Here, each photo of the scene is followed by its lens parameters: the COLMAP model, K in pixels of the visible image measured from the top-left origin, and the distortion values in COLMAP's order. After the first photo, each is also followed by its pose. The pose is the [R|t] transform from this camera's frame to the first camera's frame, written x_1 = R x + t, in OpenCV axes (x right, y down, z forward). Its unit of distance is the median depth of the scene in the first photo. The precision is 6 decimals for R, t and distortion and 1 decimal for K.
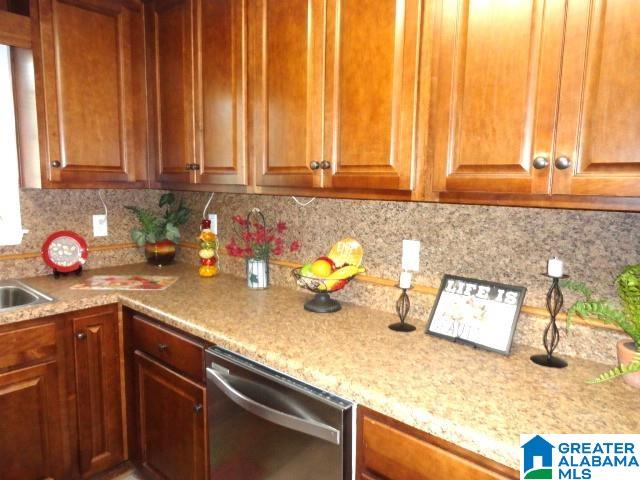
lens RADIAL K [[442.1, 0, 318.3], [0, 442.1, 240.9], [0, 0, 1]] dist [0.002081, -0.001055]
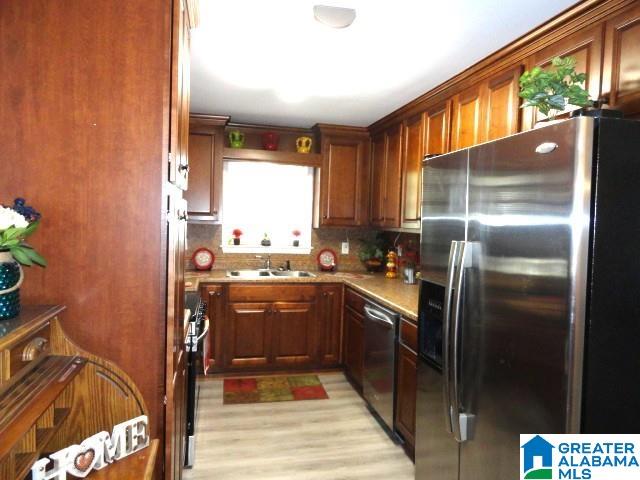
lens RADIAL K [[442.1, 0, 319.4], [0, 442.1, 238.4], [0, 0, 1]] dist [0.002081, -0.001055]
pose [[0.814009, 0.031745, -0.579983, 0.614166], [-0.094407, 0.992459, -0.078180, 0.097818], [0.573128, 0.118394, 0.810868, -0.724772]]
